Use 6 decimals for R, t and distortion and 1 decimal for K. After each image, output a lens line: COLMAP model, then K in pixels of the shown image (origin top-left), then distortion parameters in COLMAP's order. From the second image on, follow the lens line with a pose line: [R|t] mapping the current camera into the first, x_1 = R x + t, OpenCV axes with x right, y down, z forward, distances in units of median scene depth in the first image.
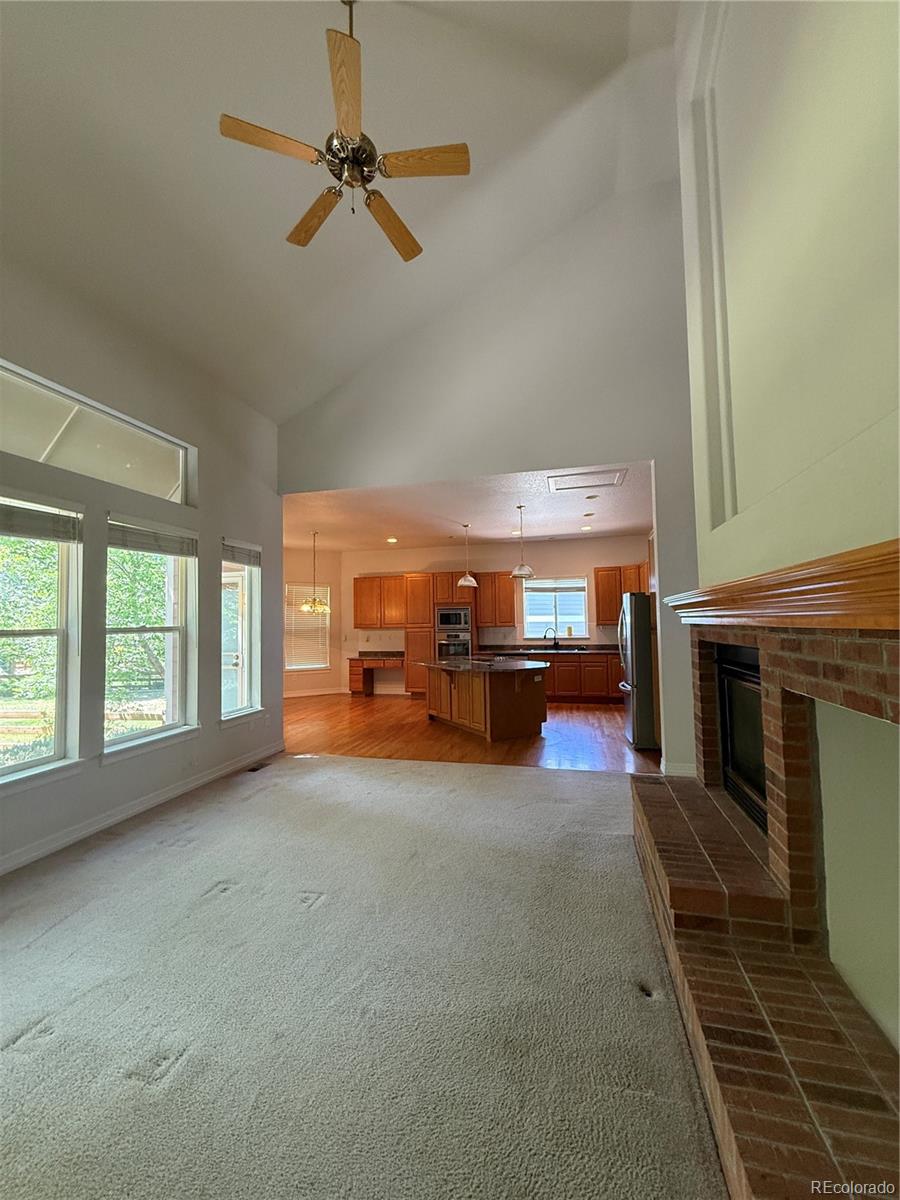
lens RADIAL K [[473.6, 0, 452.2], [0, 473.6, 599.5], [0, 0, 1]] dist [-0.000386, -0.000084]
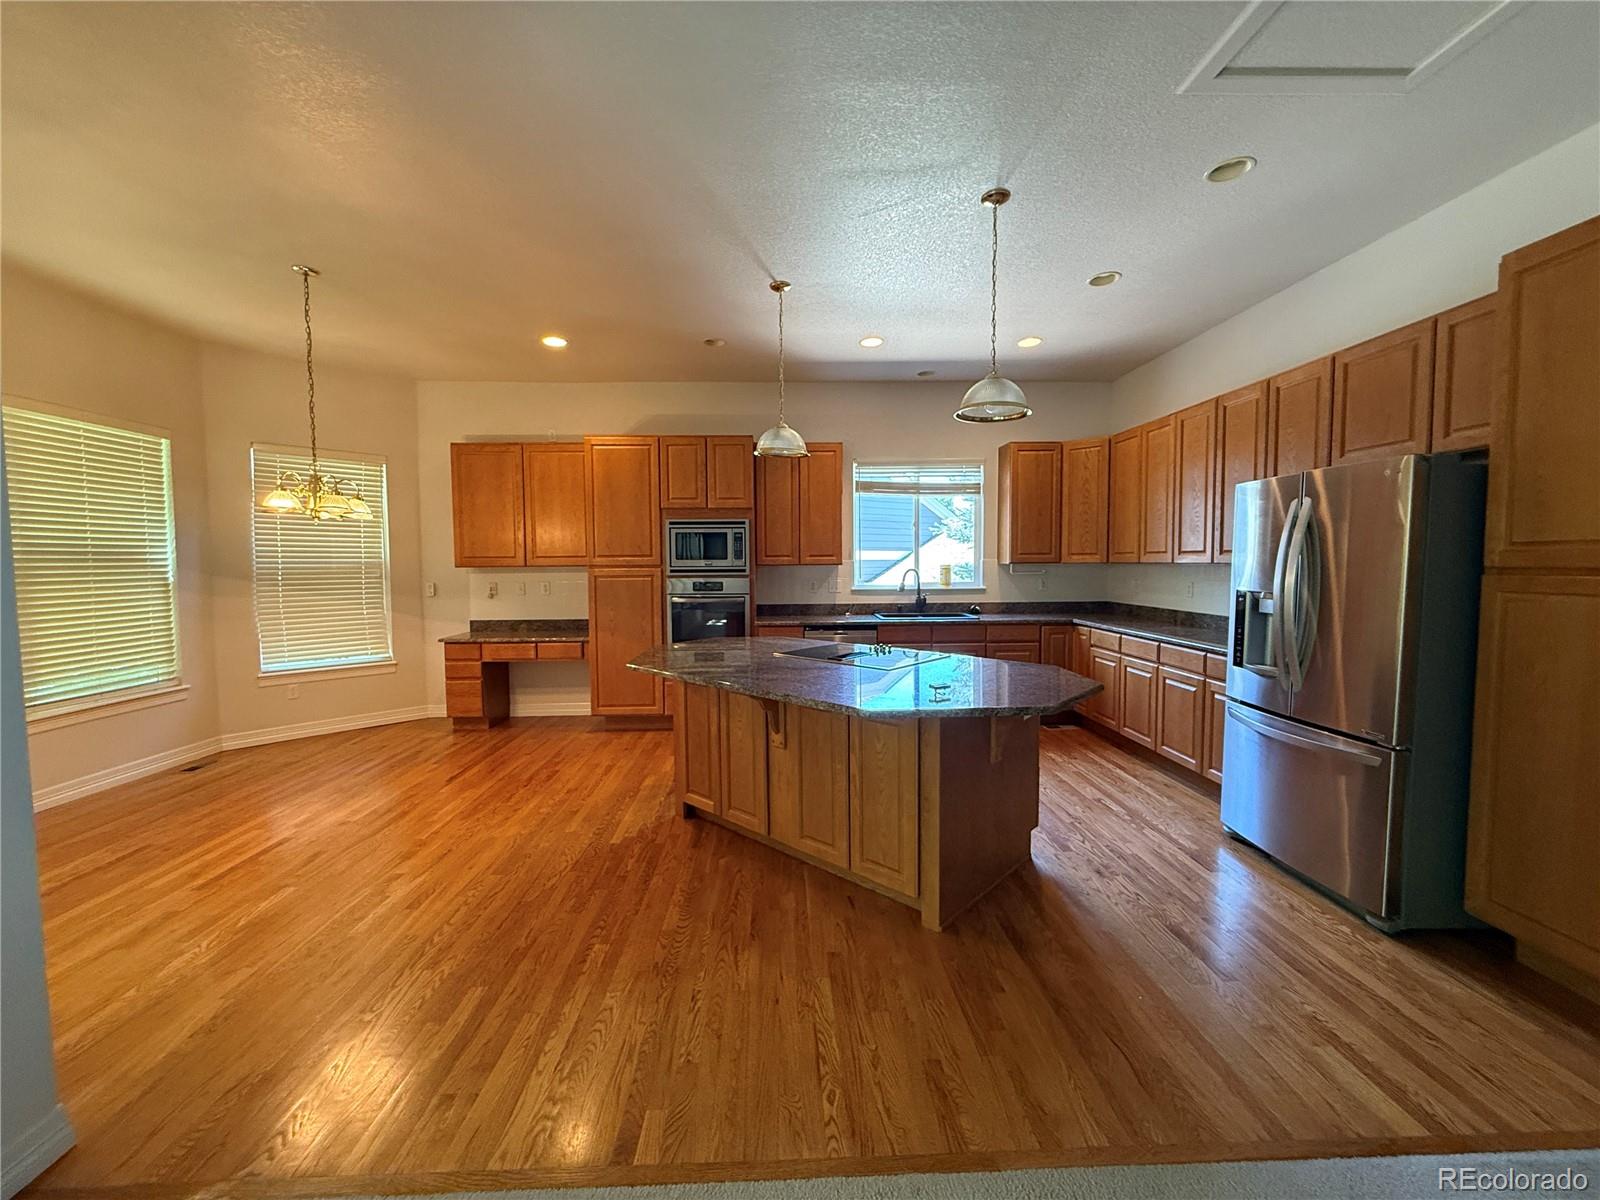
lens RADIAL K [[631.4, 0, 799.1], [0, 631.4, 597.1], [0, 0, 1]] dist [-0.000386, -0.000084]
pose [[0.961475, -0.006273, 0.274822, -0.074820], [-0.021943, 0.994798, 0.099474, 0.027396], [-0.274016, -0.101672, 0.956336, 0.410692]]
